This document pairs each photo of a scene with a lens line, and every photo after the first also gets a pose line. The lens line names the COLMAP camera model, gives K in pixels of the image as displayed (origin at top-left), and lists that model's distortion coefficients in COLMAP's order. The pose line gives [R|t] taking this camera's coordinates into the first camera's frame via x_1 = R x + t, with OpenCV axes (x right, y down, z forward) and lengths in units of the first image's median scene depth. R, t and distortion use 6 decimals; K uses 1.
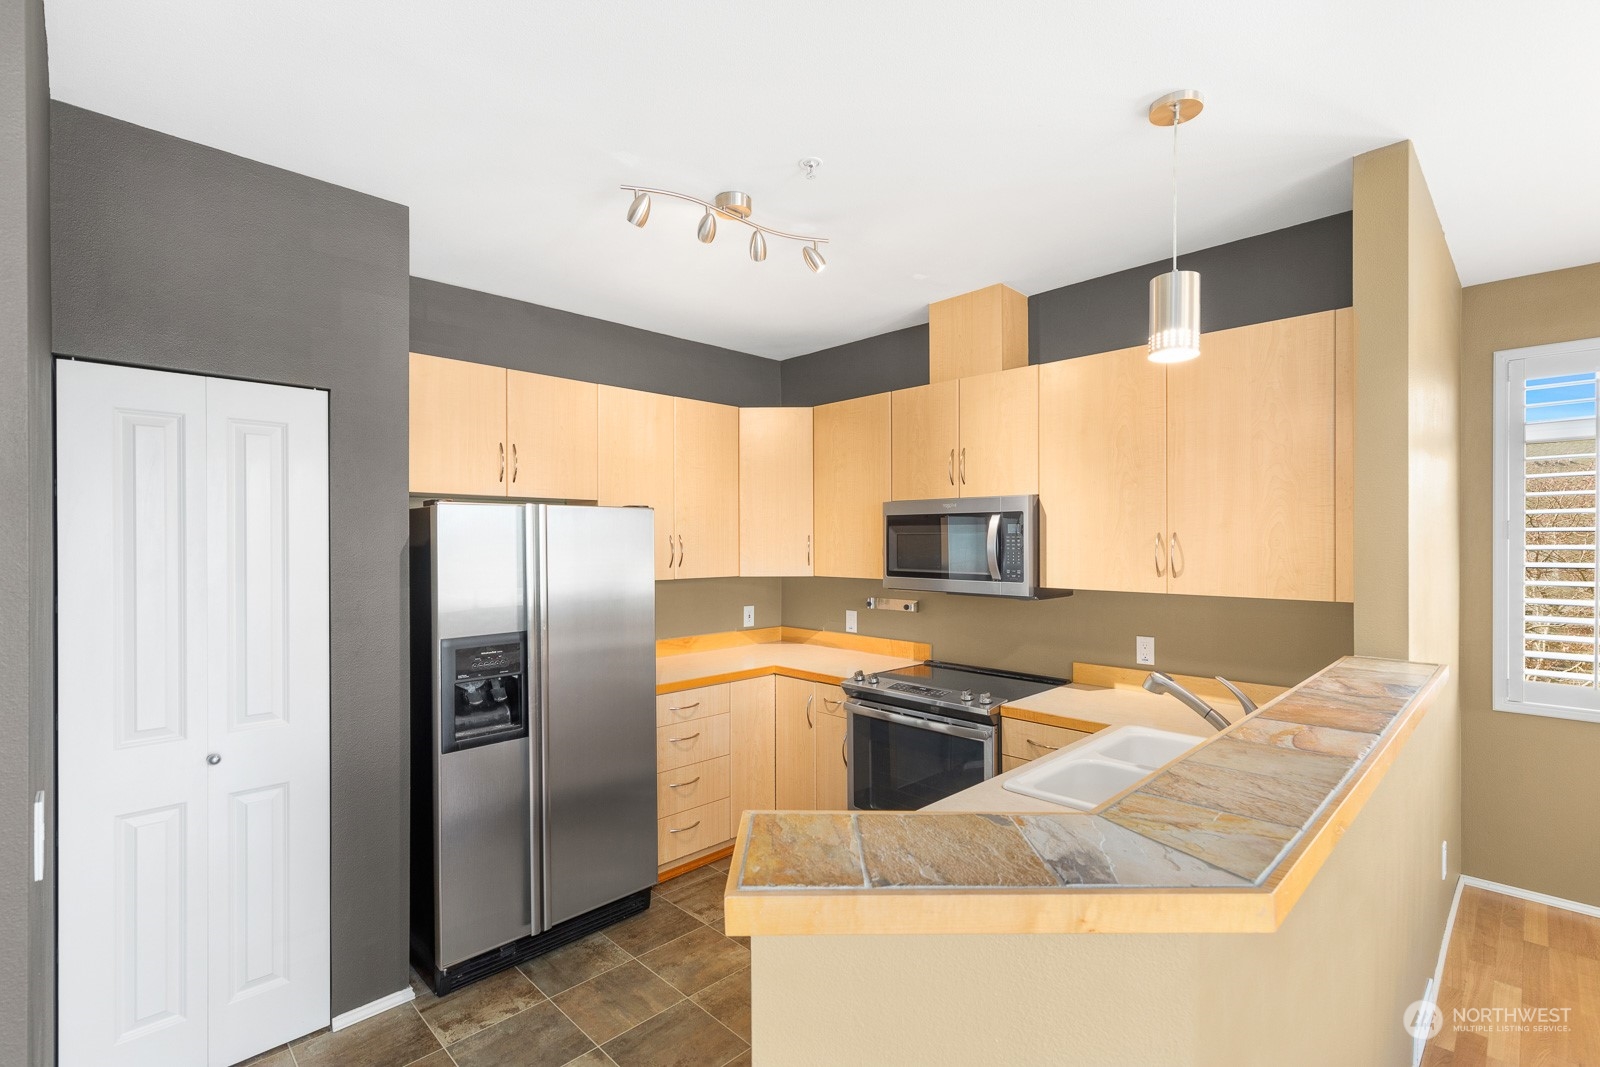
lens RADIAL K [[726.9, 0, 798.8], [0, 726.9, 540.5], [0, 0, 1]] dist [0.007427, -0.000614]
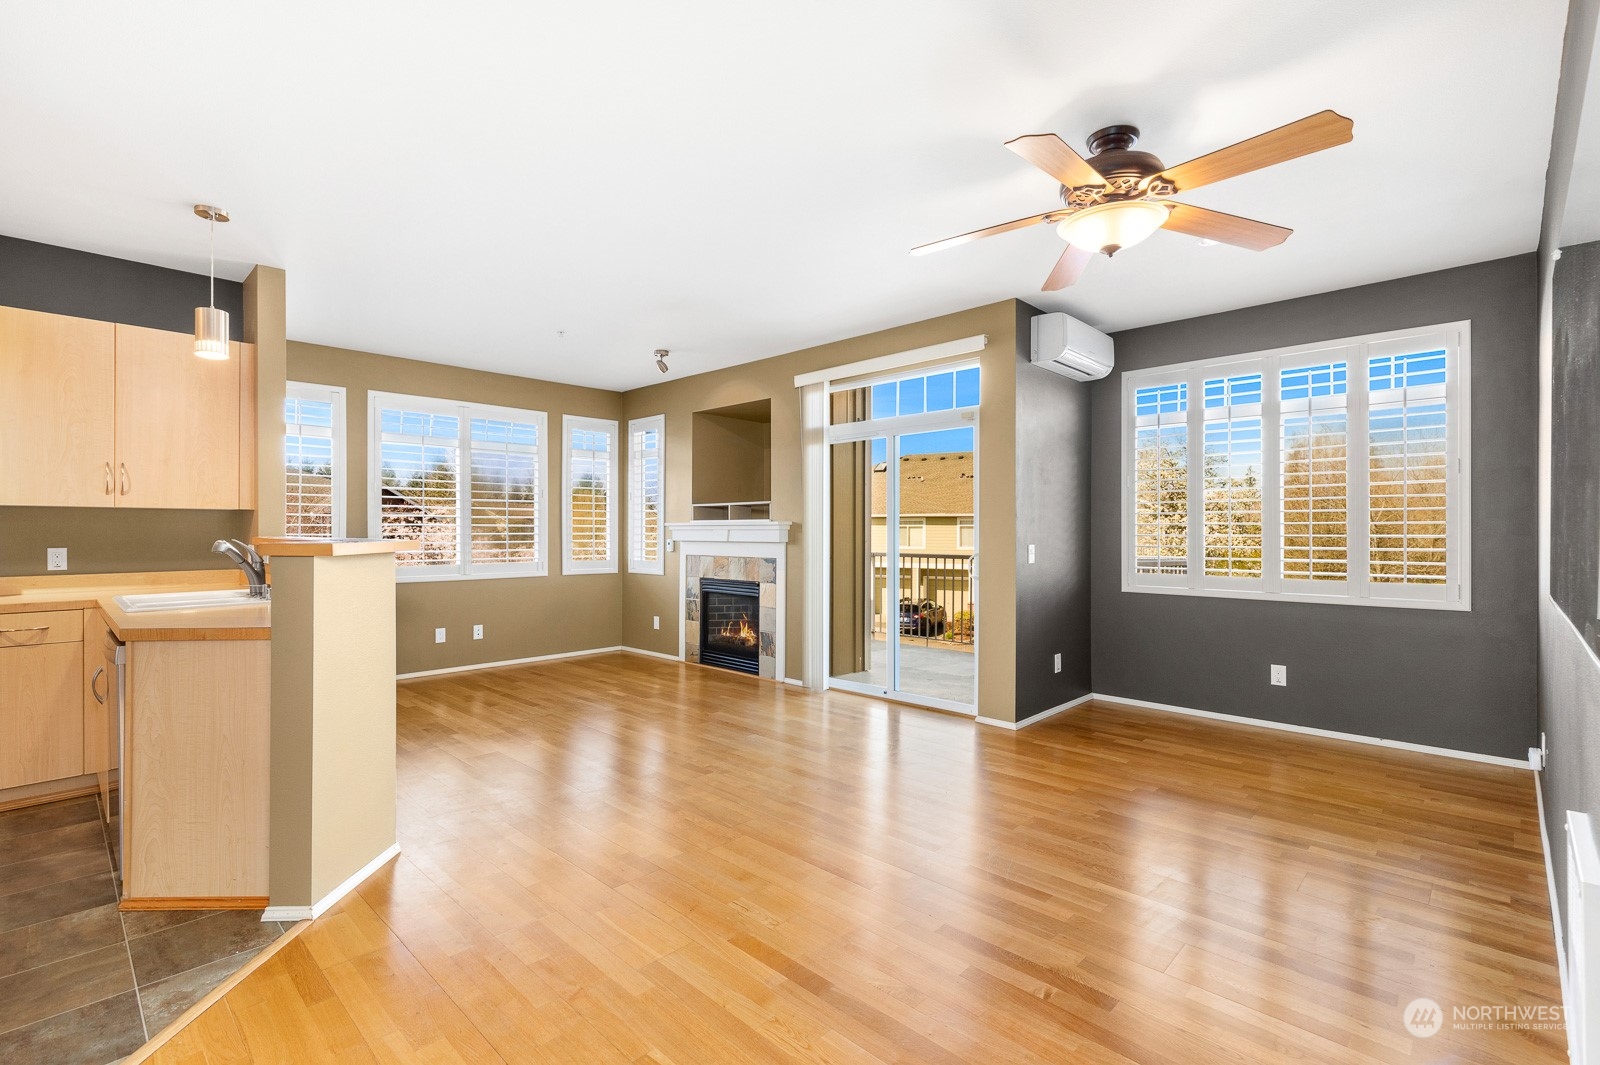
lens RADIAL K [[725.9, 0, 796.3], [0, 725.9, 530.2], [0, 0, 1]] dist [0.007924, -0.000376]
pose [[-0.022754, 0.004678, 0.999730, -0.777931], [-0.001880, 0.999987, -0.004722, 0.104333], [-0.999739, -0.001987, -0.022745, -0.217719]]
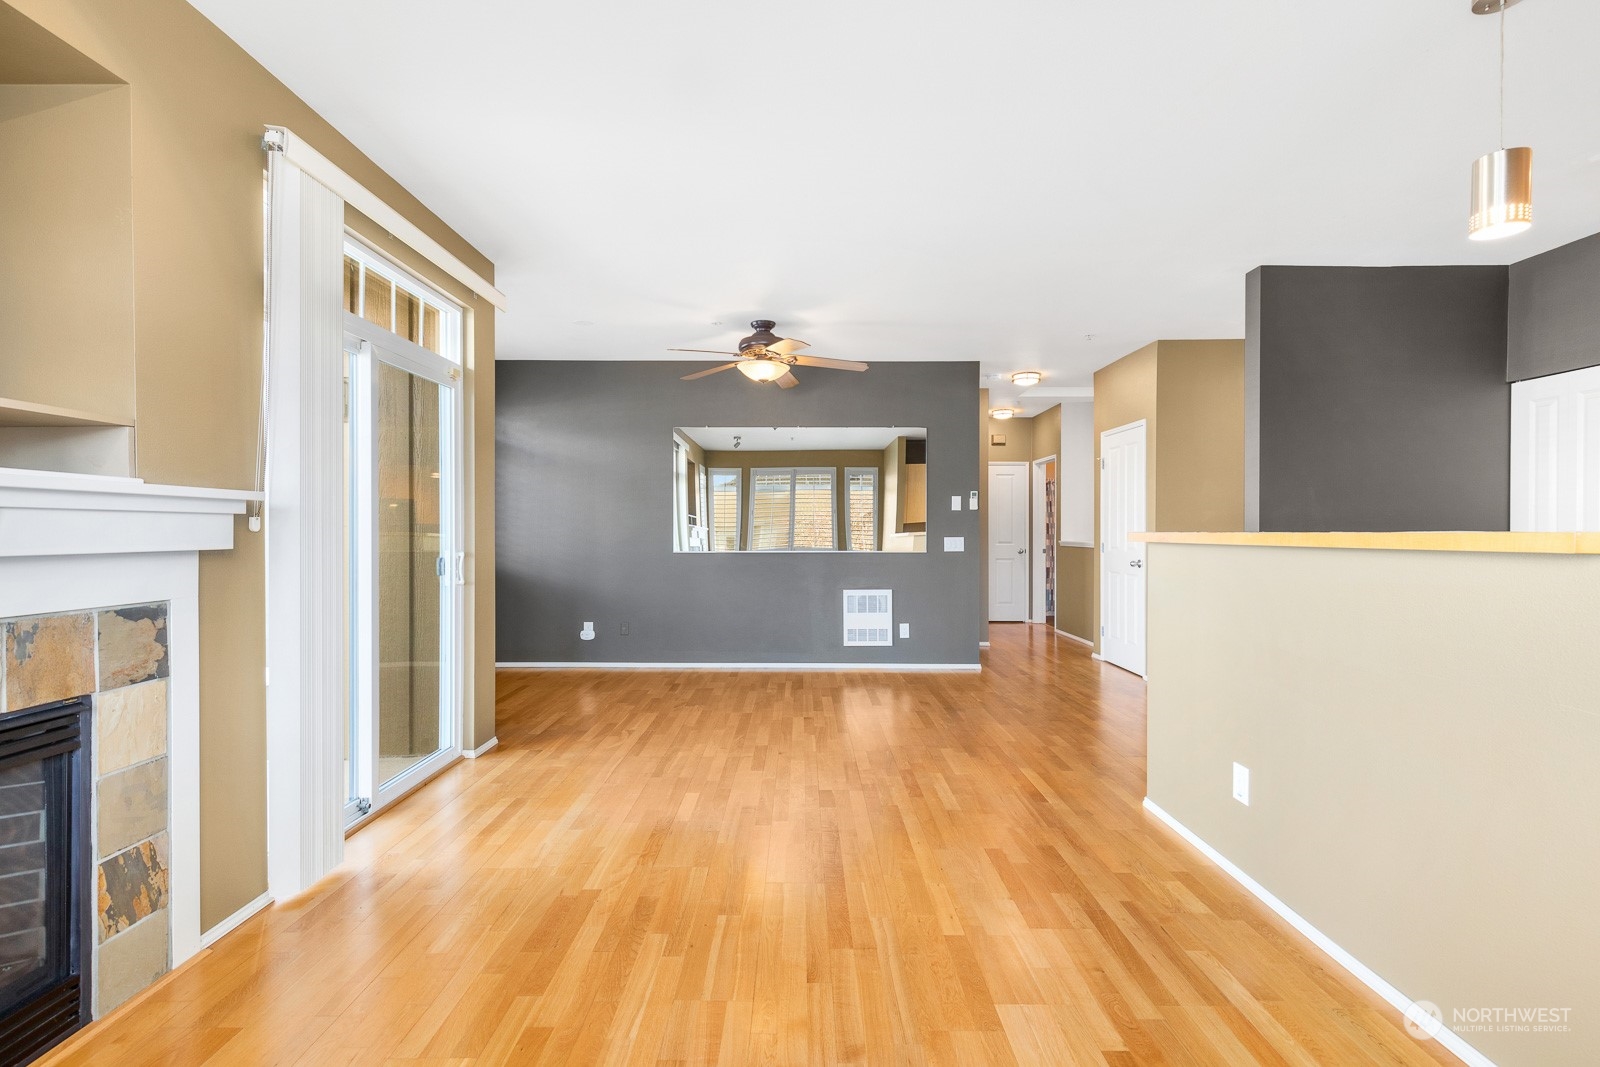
lens RADIAL K [[725.9, 0, 796.3], [0, 725.9, 531.2], [0, 0, 1]] dist [0.007924, -0.000376]
pose [[-0.704688, 0.003478, -0.709509, 1.221750], [0.001938, 0.999994, 0.002978, 0.108852], [0.709514, 0.000724, -0.704691, 0.630725]]
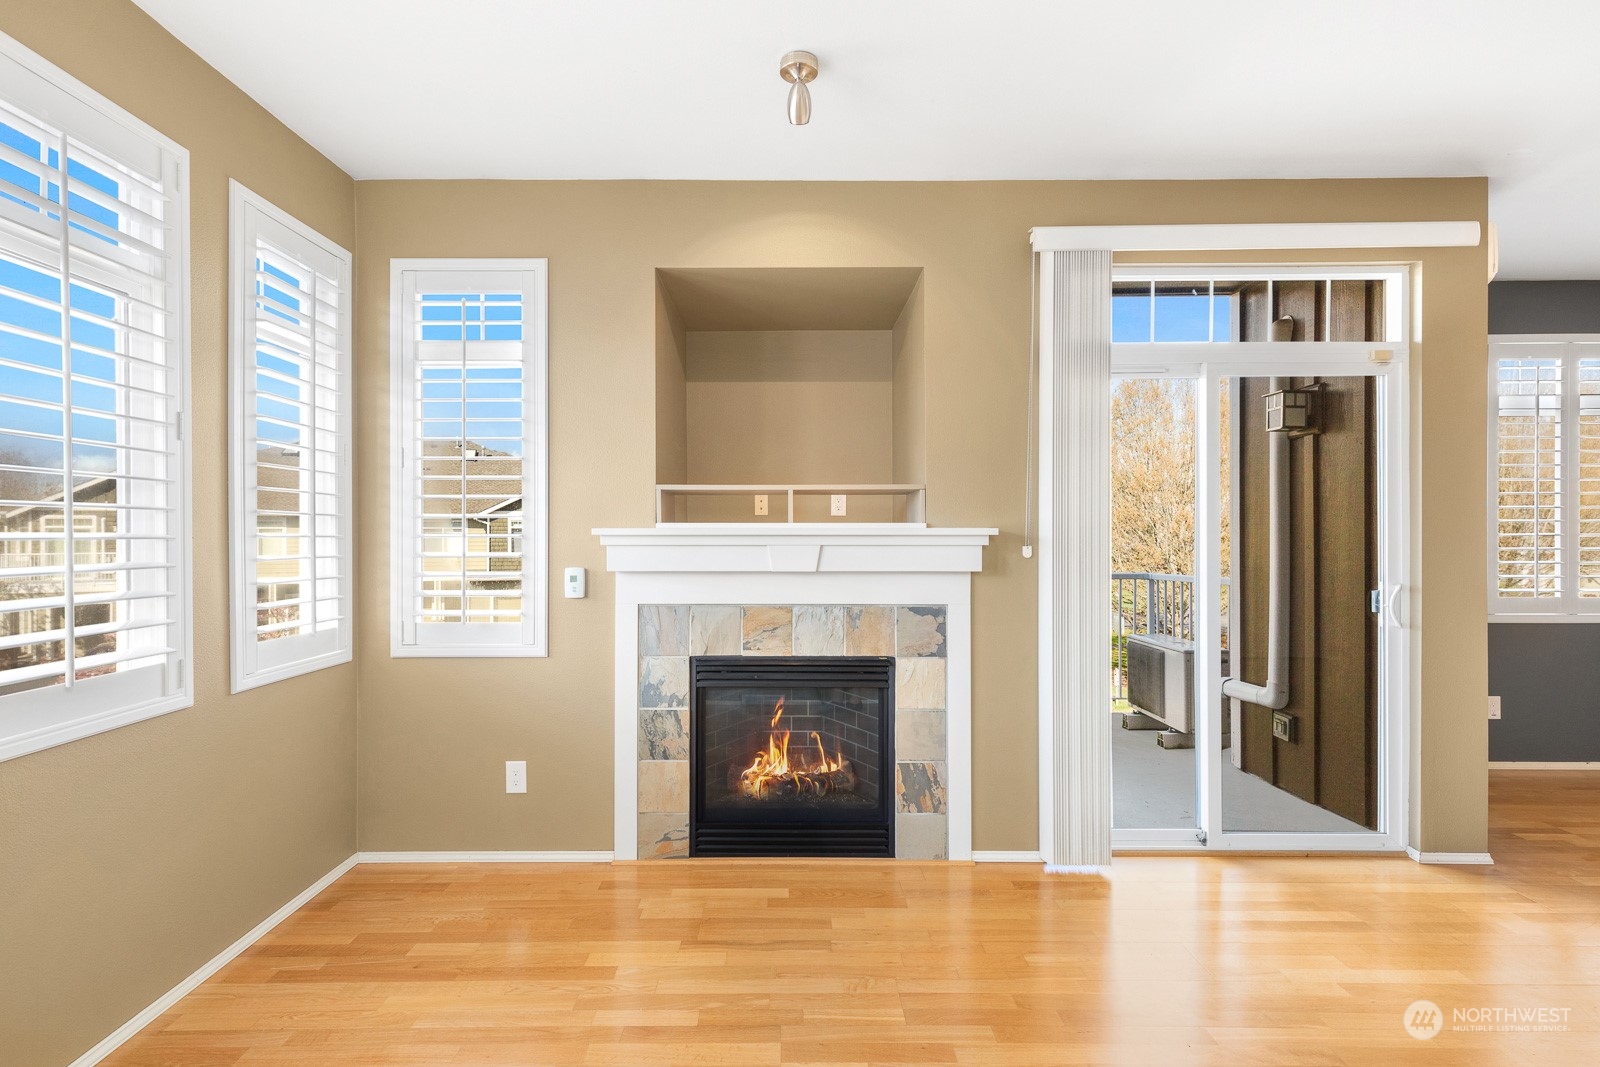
lens RADIAL K [[746.6, 0, 769.3], [0, 746.6, 532.9], [0, 0, 1]] dist [0.008899, -0.000312]
pose [[-0.710751, 0.003658, 0.703434, 0.646384], [0.001244, 0.999991, -0.003944, 0.082242], [-0.703442, -0.001928, -0.710750, 0.626637]]
